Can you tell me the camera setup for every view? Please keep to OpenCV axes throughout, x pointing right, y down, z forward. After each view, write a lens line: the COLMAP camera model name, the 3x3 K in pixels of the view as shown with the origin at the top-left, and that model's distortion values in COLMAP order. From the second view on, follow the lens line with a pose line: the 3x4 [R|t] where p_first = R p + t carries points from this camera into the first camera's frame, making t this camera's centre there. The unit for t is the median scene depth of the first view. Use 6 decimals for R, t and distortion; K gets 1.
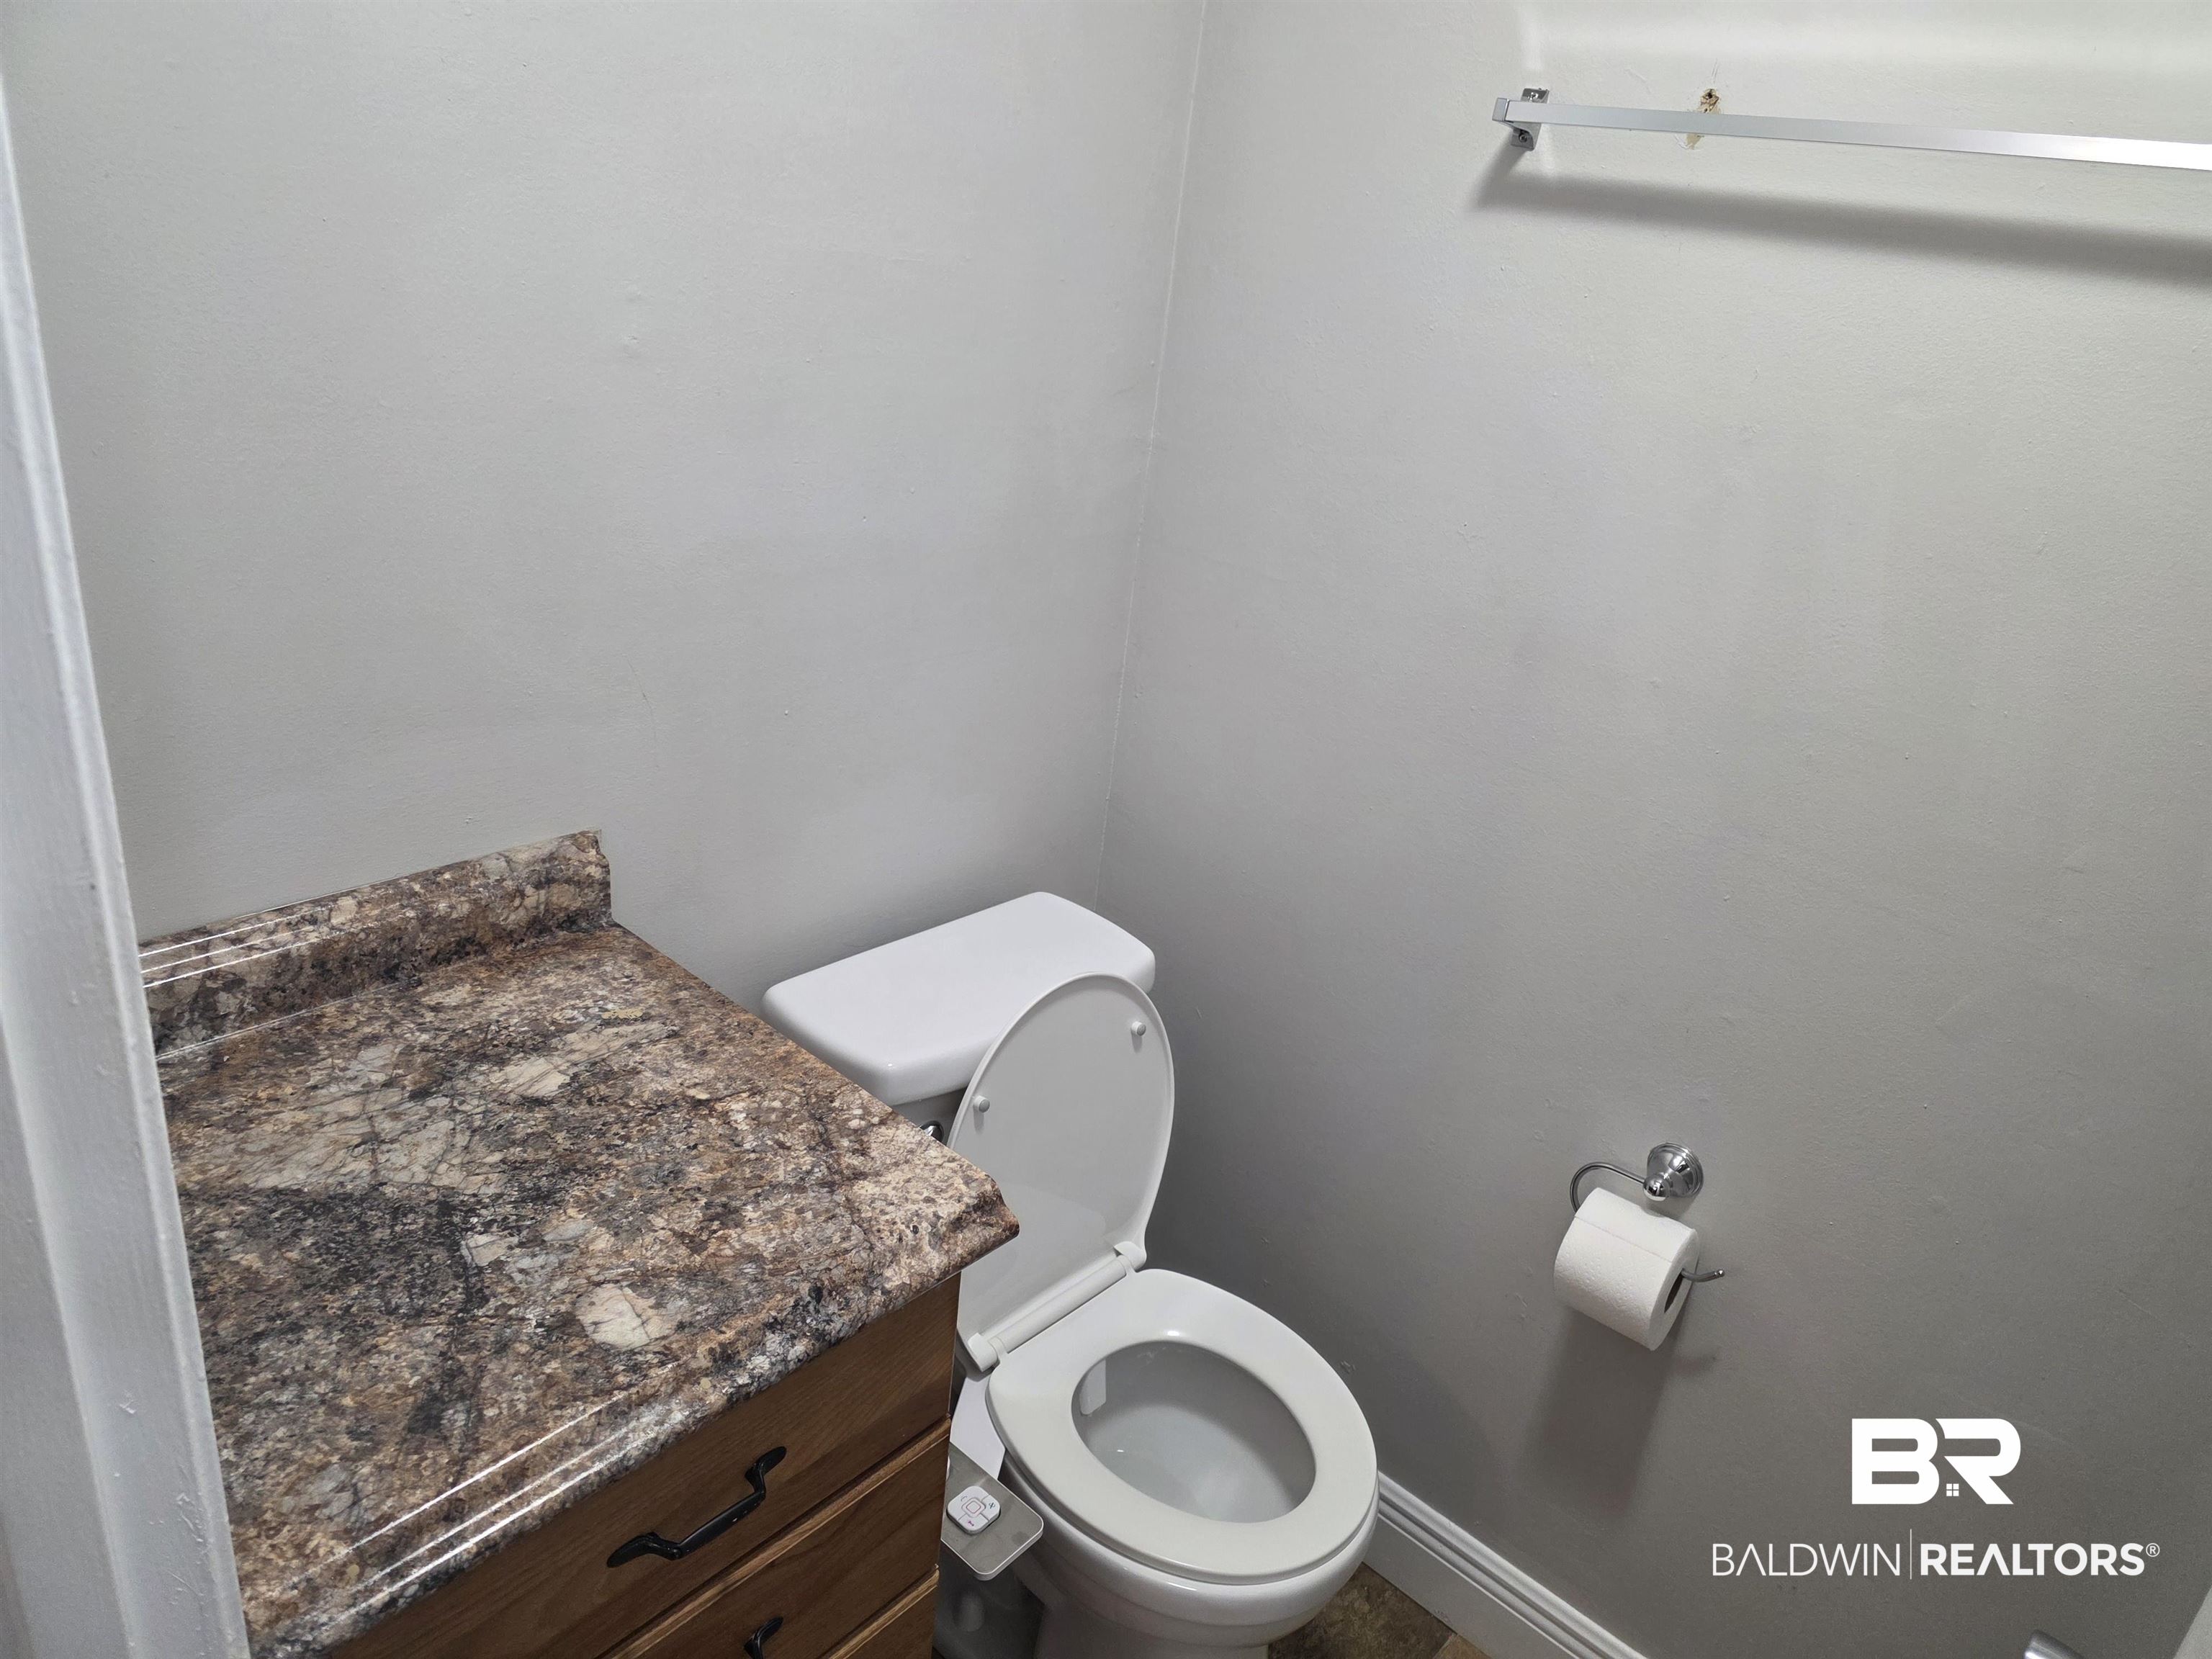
lens RADIAL K [[1473.1, 0, 1105.5], [0, 1473.1, 817.5], [0, 0, 1]] dist [0.060507, -0.070252]
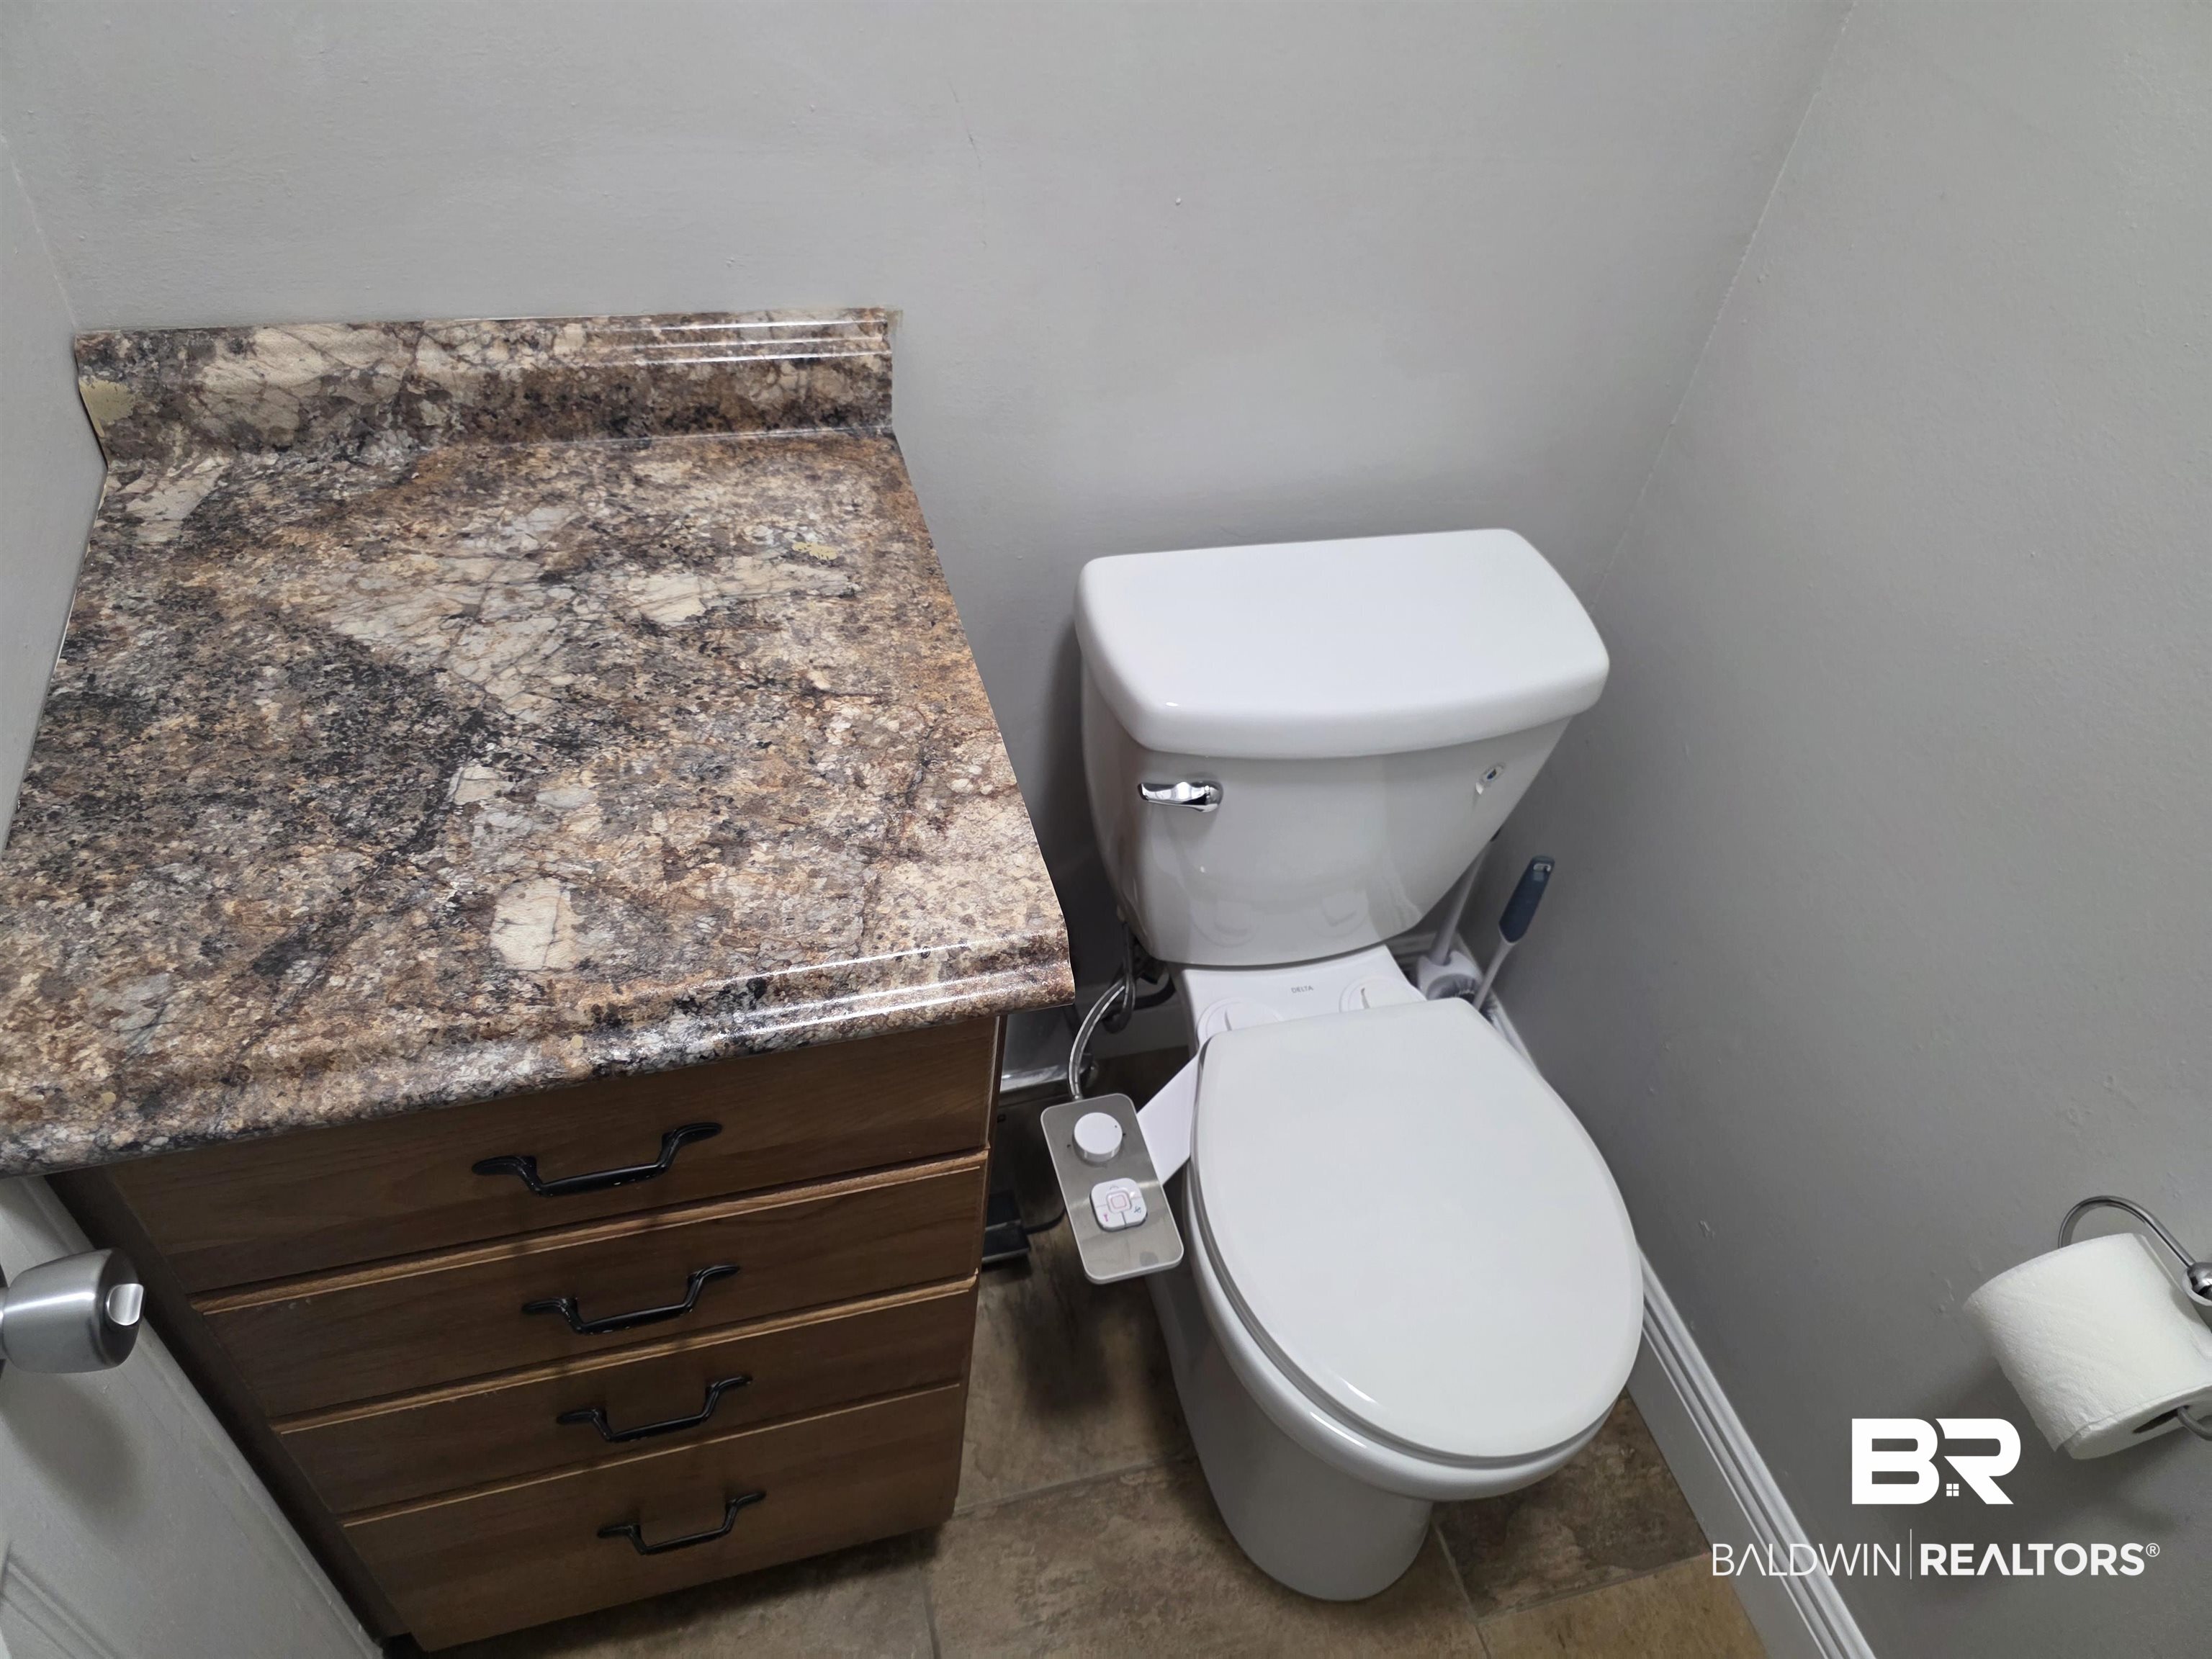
lens RADIAL K [[1473.1, 0, 1105.5], [0, 1473.1, 817.5], [0, 0, 1]] dist [0.060507, -0.070252]
pose [[0.844704, 0.364288, -0.392134, 0.218019], [-0.217979, 0.903272, 0.369575, -0.084298], [0.488835, -0.226704, 0.842404, 0.411407]]
